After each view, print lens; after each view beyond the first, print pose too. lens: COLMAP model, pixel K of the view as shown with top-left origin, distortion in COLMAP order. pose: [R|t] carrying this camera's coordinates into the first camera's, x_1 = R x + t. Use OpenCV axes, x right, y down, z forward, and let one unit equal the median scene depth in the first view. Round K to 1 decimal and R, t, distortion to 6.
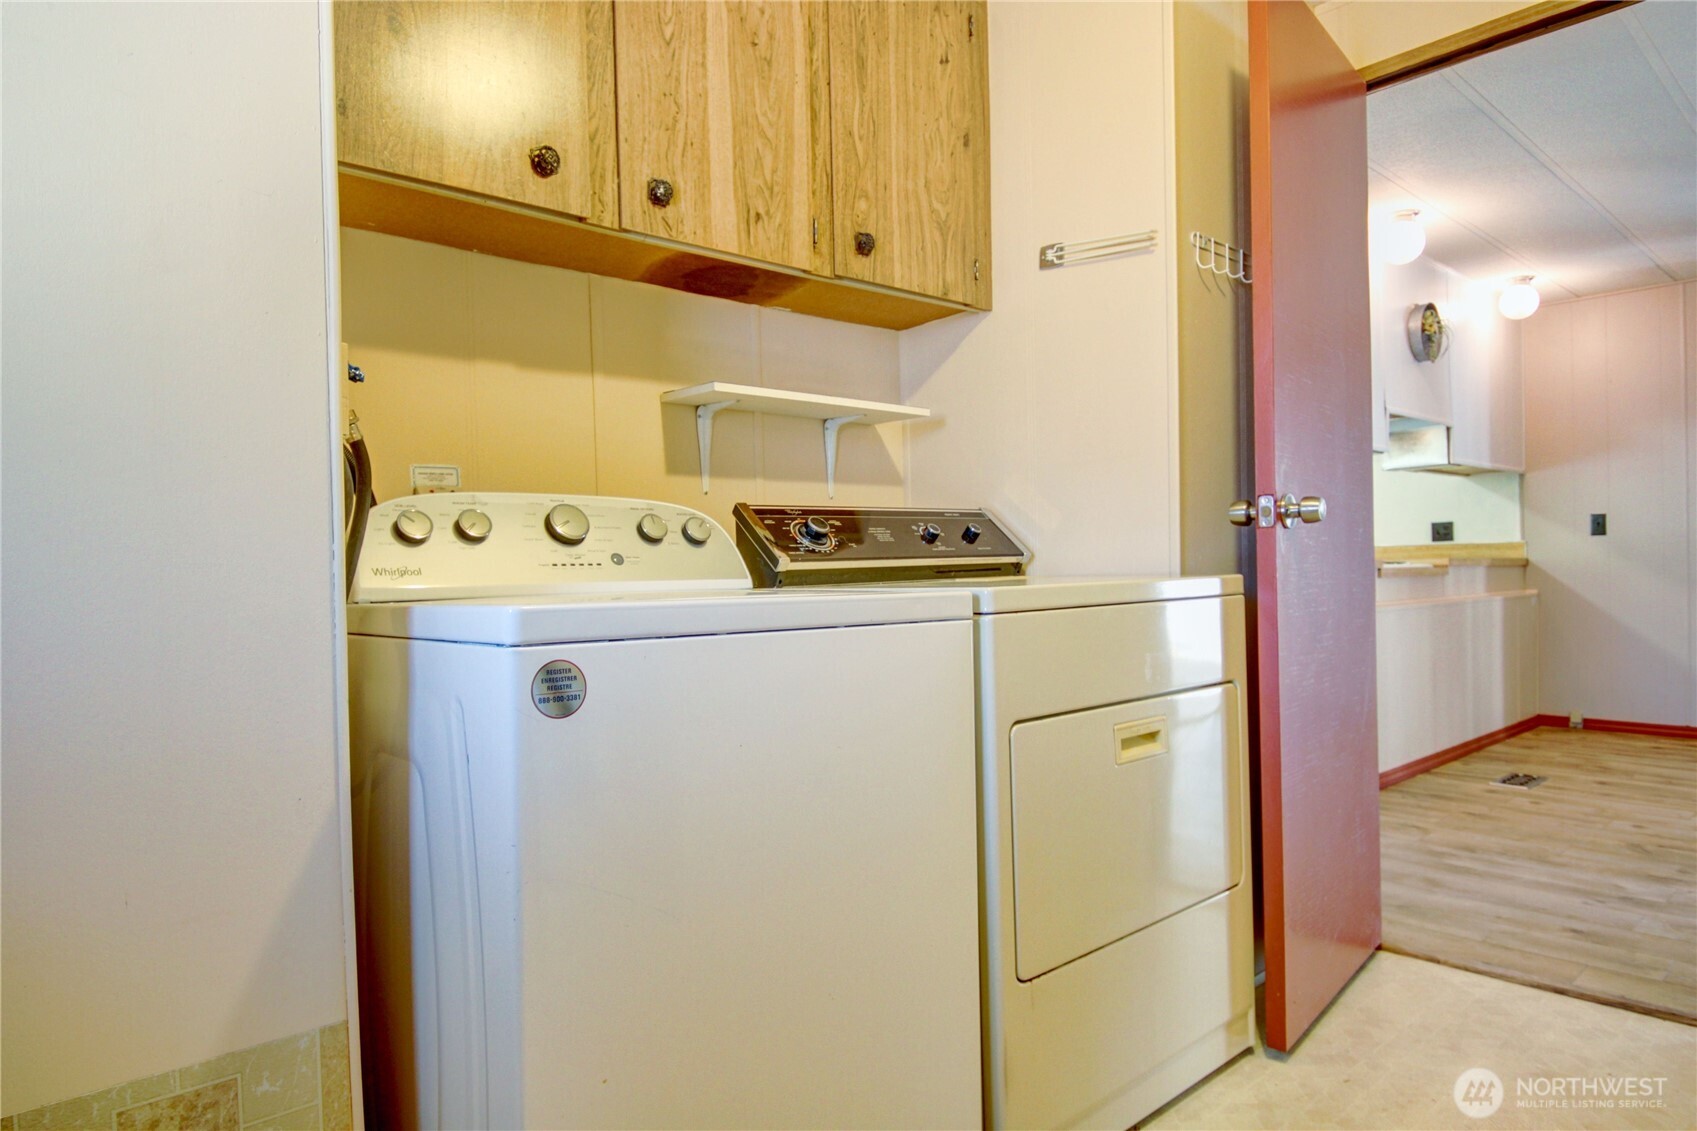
lens RADIAL K [[1019.5, 0, 848.8], [0, 1019.5, 580.9], [0, 0, 1]] dist [0.001460, -0.000151]
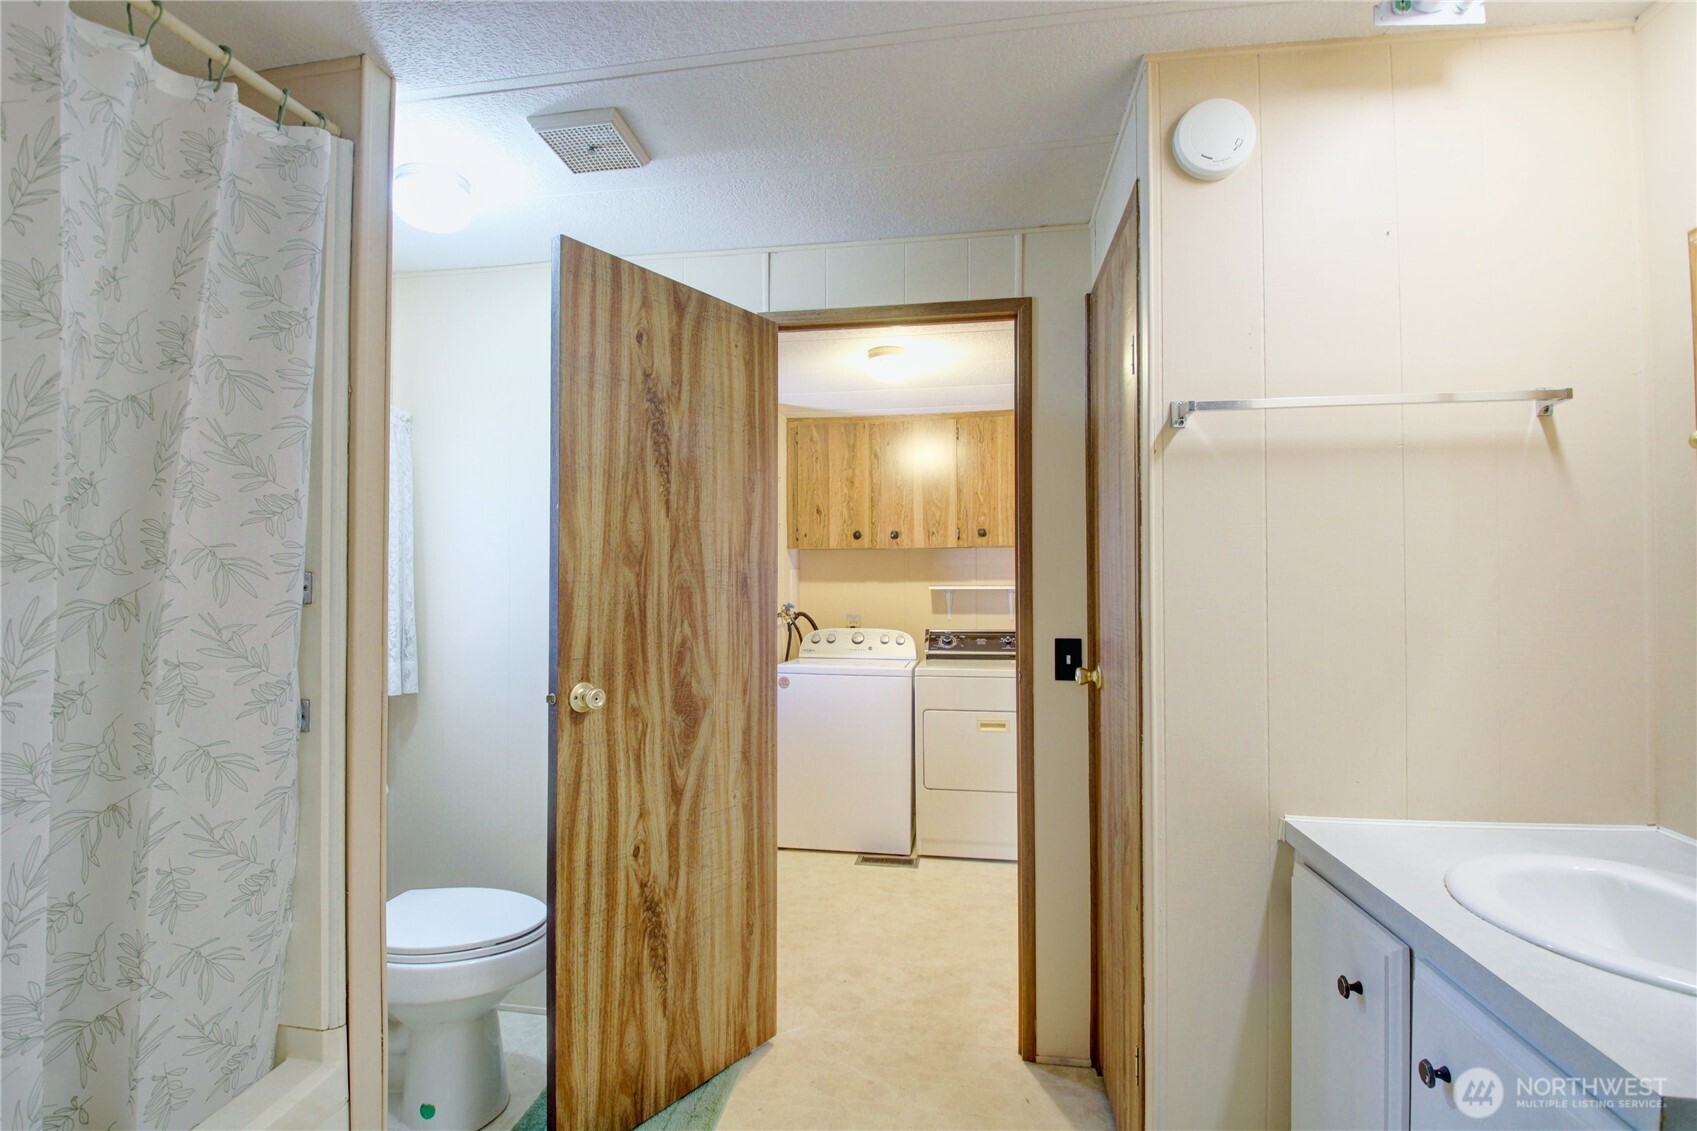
lens RADIAL K [[795.2, 0, 836.6], [0, 795.2, 575.9], [0, 0, 1]] dist [0.002028, -0.019880]
pose [[0.629602, 0.007395, -0.776883, 1.546012], [-0.019672, 0.999786, -0.006425, -0.215313], [0.776669, 0.019328, 0.629612, -0.678813]]
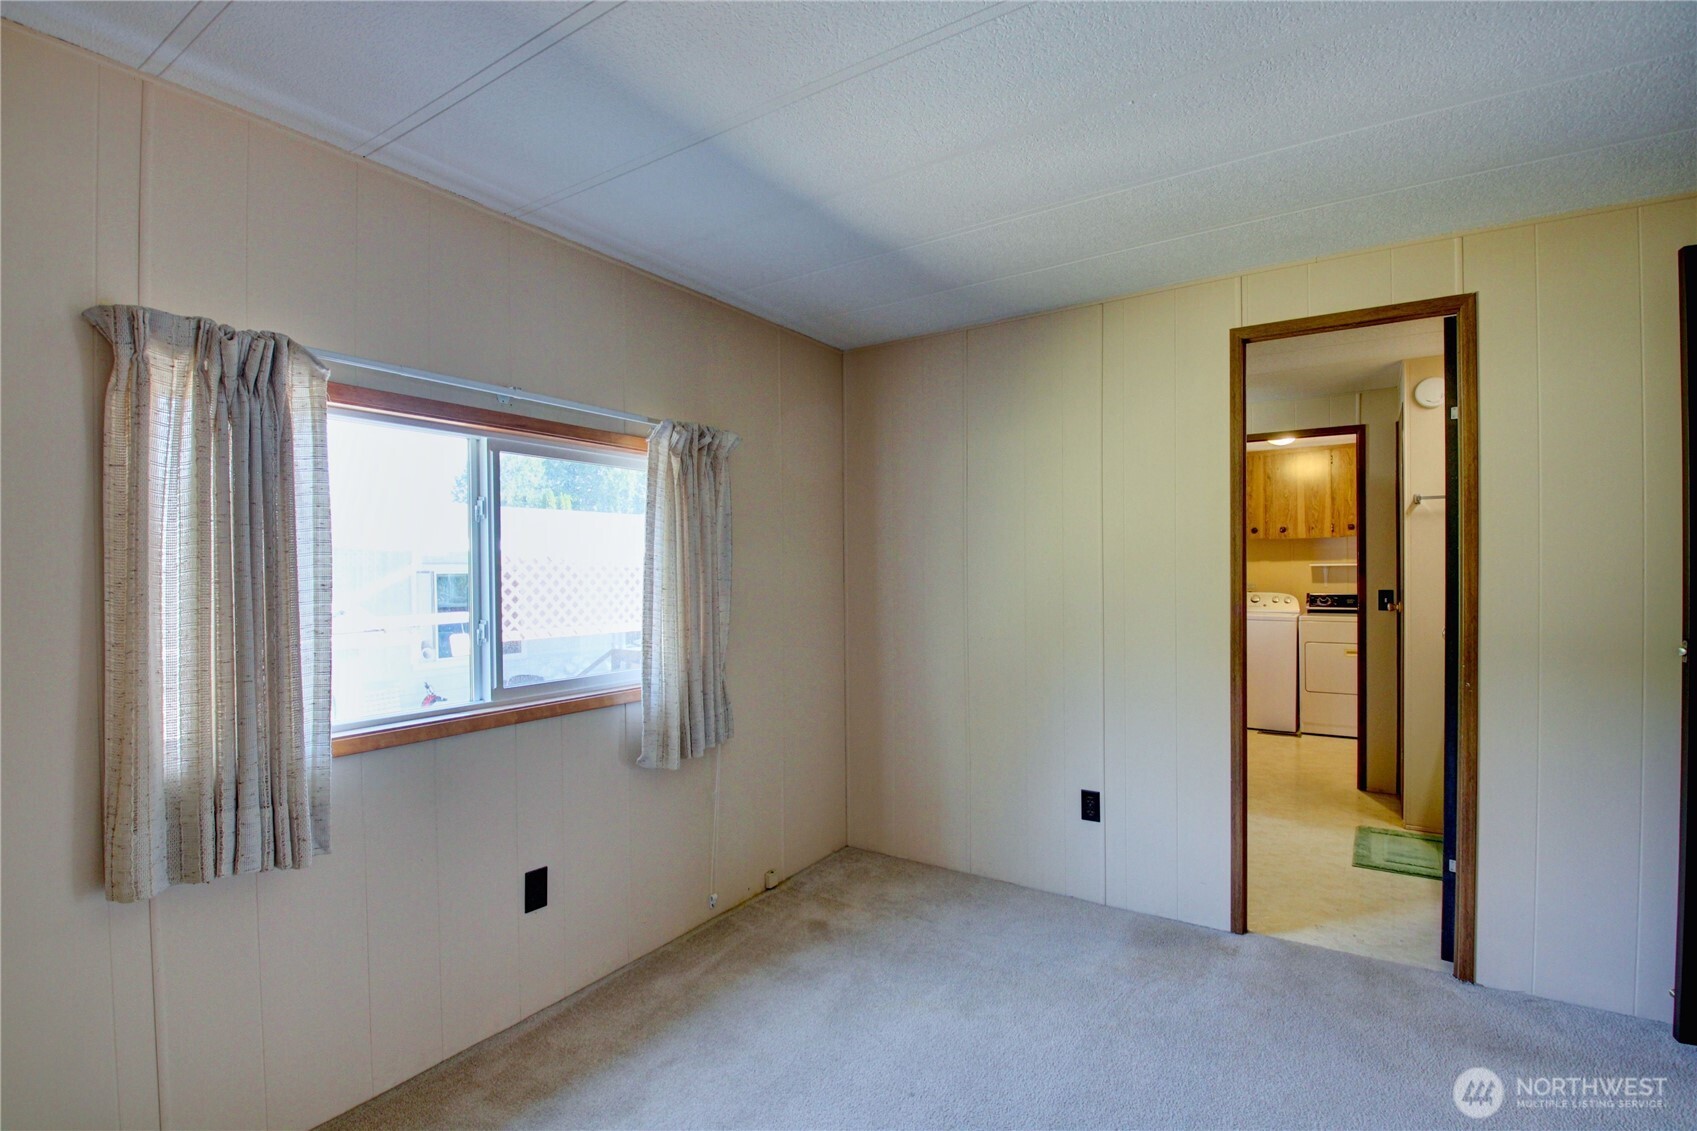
lens RADIAL K [[795.2, 0, 836.6], [0, 795.2, 575.9], [0, 0, 1]] dist [0.002028, -0.019880]
pose [[0.255302, 0.027386, -0.966473, 2.709714], [-0.005155, 0.999623, 0.026964, -0.235579], [0.966848, -0.001902, 0.255347, -1.860806]]
